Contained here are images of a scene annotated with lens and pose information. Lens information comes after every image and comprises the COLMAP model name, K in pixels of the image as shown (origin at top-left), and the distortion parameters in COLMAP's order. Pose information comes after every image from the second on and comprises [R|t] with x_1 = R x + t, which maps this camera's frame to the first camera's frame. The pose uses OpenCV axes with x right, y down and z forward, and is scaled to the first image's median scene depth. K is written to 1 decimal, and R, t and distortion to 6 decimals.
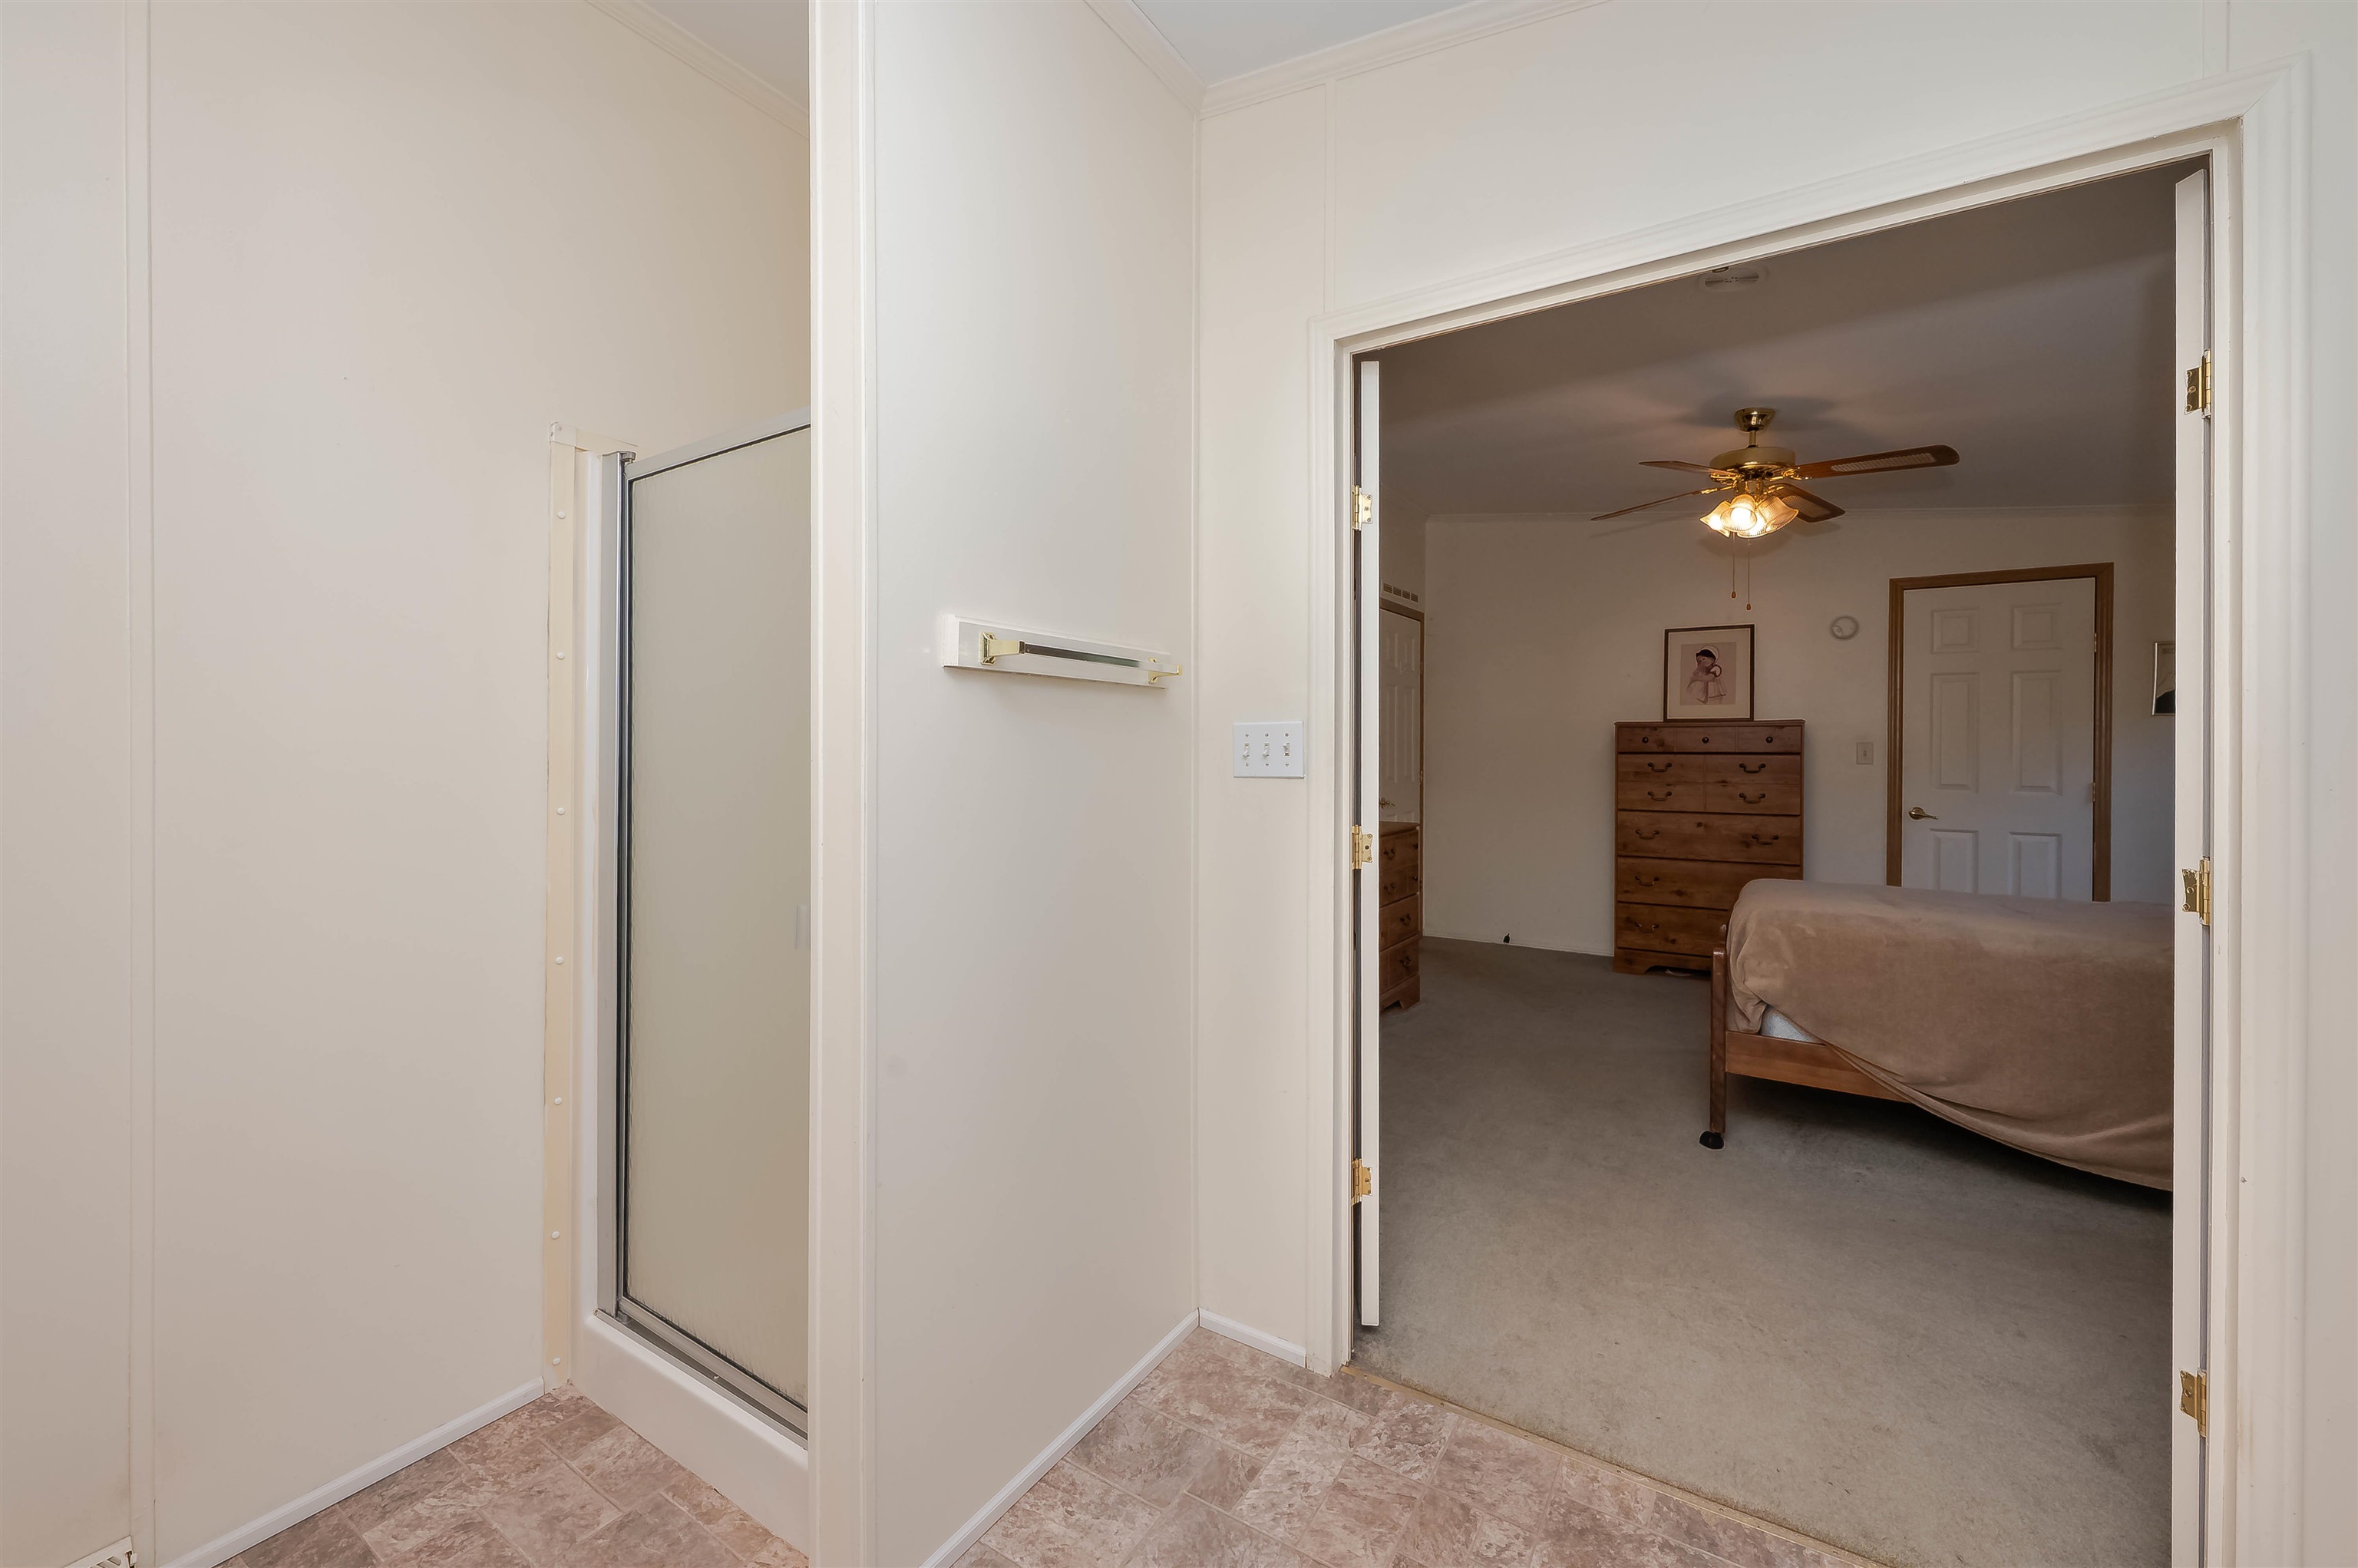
lens RADIAL K [[933.5, 0, 1204.9], [0, 933.5, 757.2], [0, 0, 1]] dist [-0.006874, -0.000725]
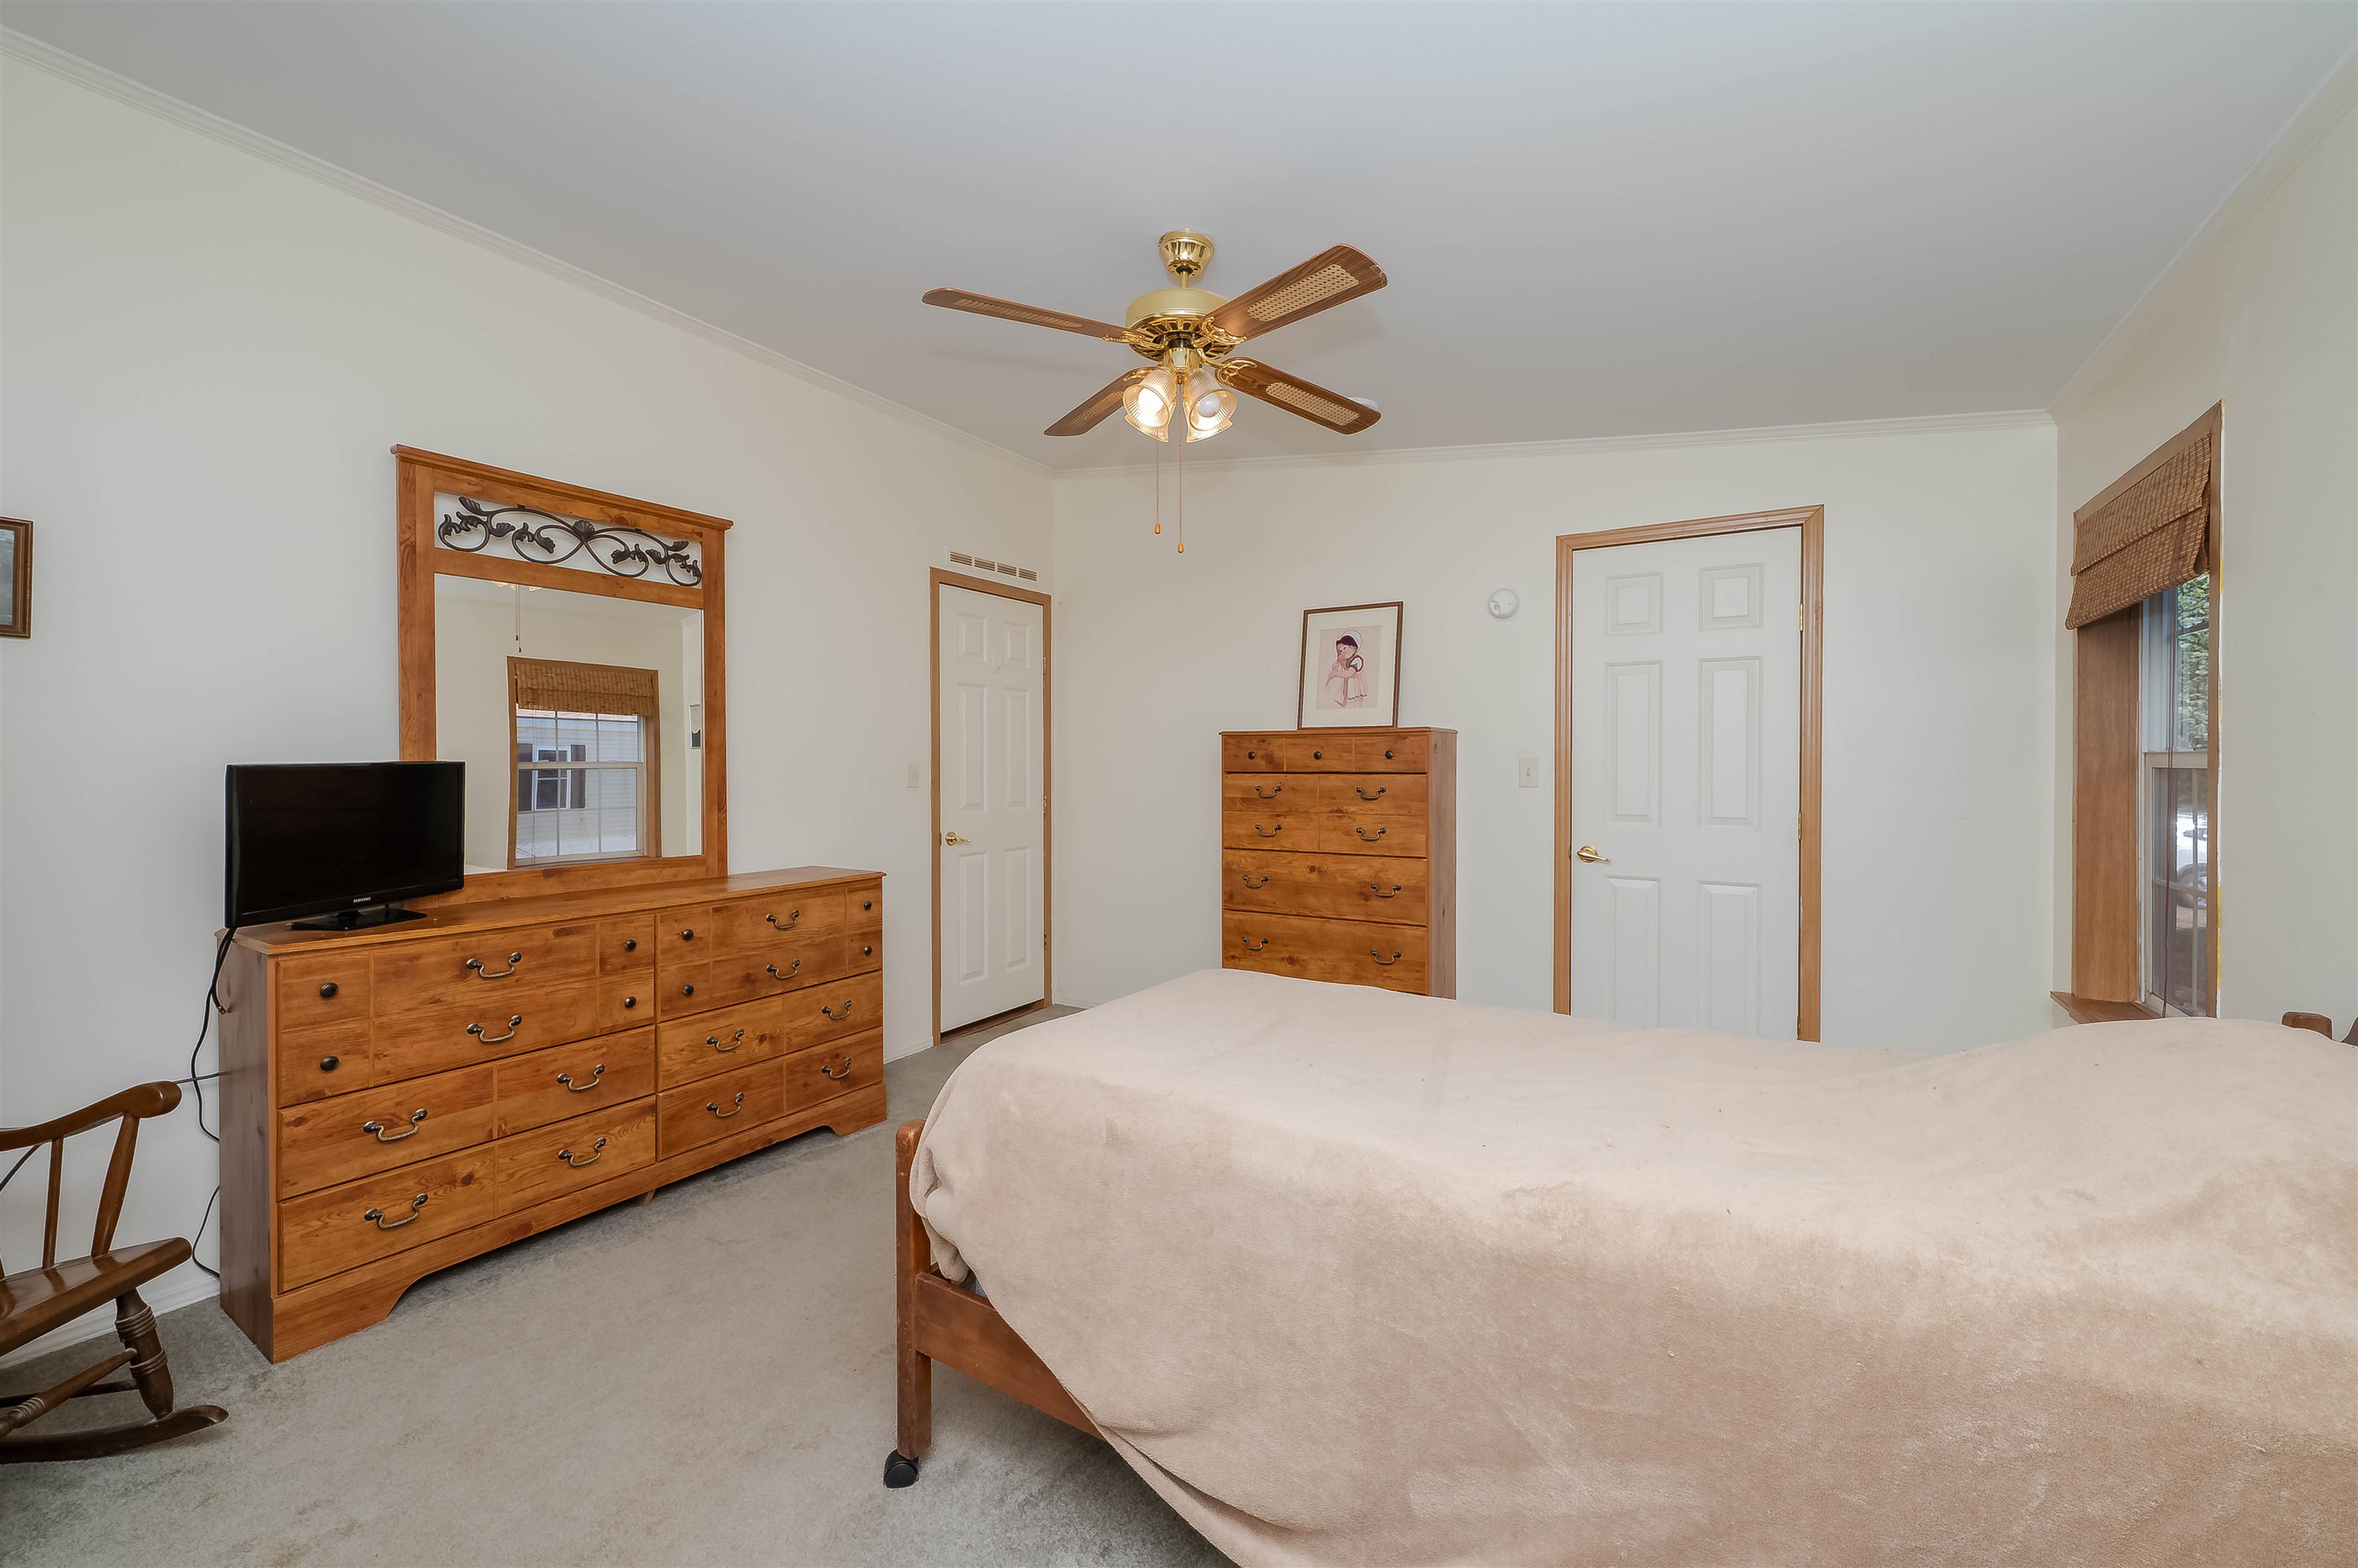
lens RADIAL K [[910.0, 0, 1206.5], [0, 910.0, 775.8], [0, 0, 1]] dist [-0.015413, -0.000029]
pose [[0.999895, -0.000951, 0.014492, 0.428793], [0.000948, 1.000000, 0.000224, -0.002021], [-0.014492, -0.000210, 0.999895, 0.272688]]
